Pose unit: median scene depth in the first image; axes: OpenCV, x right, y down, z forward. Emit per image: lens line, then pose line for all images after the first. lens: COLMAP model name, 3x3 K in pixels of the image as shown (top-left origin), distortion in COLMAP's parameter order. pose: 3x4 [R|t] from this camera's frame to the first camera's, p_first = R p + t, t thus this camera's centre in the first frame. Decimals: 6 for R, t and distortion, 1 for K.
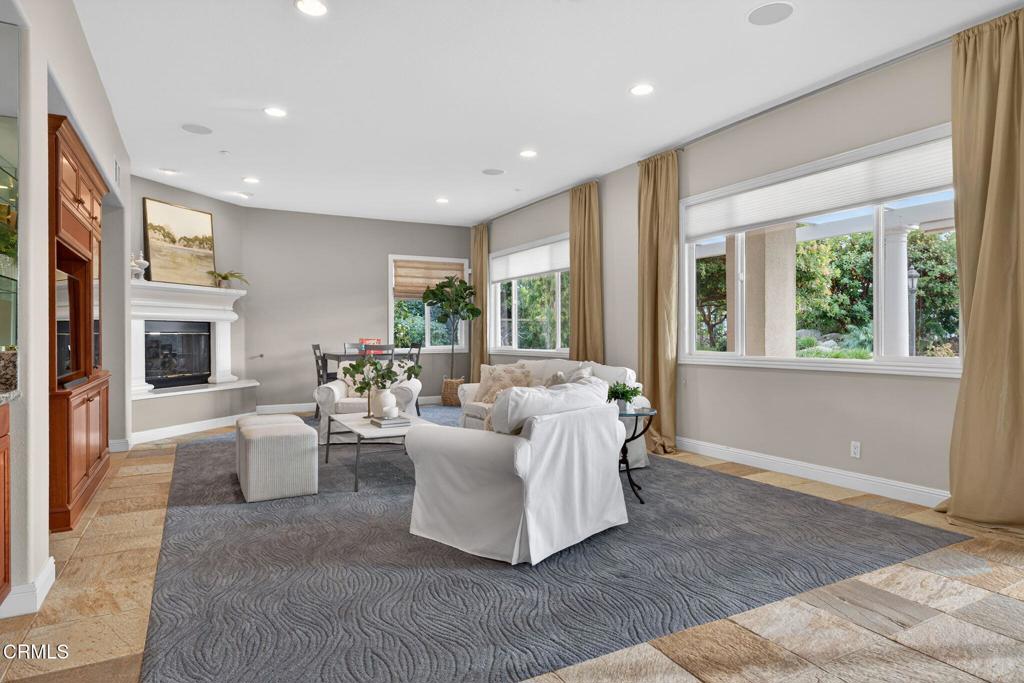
lens RADIAL K [[600.8, 0, 524.7], [0, 600.8, 338.9], [0, 0, 1]] dist [0.002469, 0.001339]
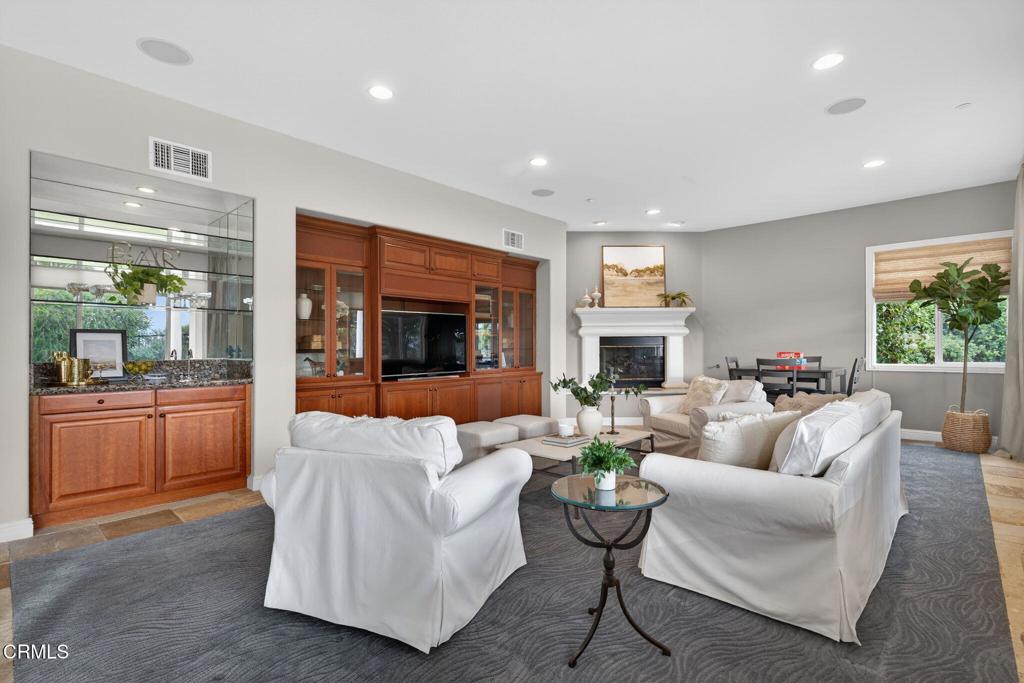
lens RADIAL K [[492.7, 0, 512.0], [0, 492.7, 341.5], [0, 0, 1]] dist [0.026113, -0.000203]
pose [[0.316135, -0.008467, -0.948676, 0.334907], [-0.001185, 0.999956, -0.009319, -0.009419], [0.948713, 0.004070, 0.316111, 0.435950]]
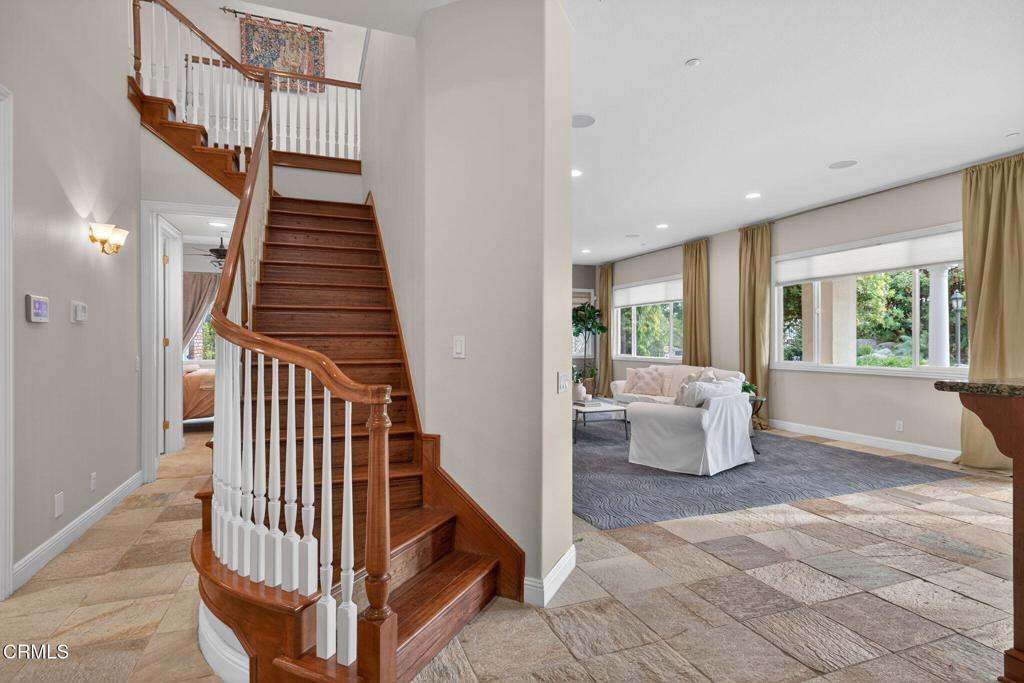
lens RADIAL K [[541.1, 0, 512.0], [0, 541.1, 341.5], [0, 0, 1]] dist [0.001165, -0.000317]
pose [[0.990738, 0.002015, -0.135774, -0.151491], [-0.002355, 0.999994, -0.002343, -0.016887], [0.135768, 0.002641, 0.990737, -0.313490]]
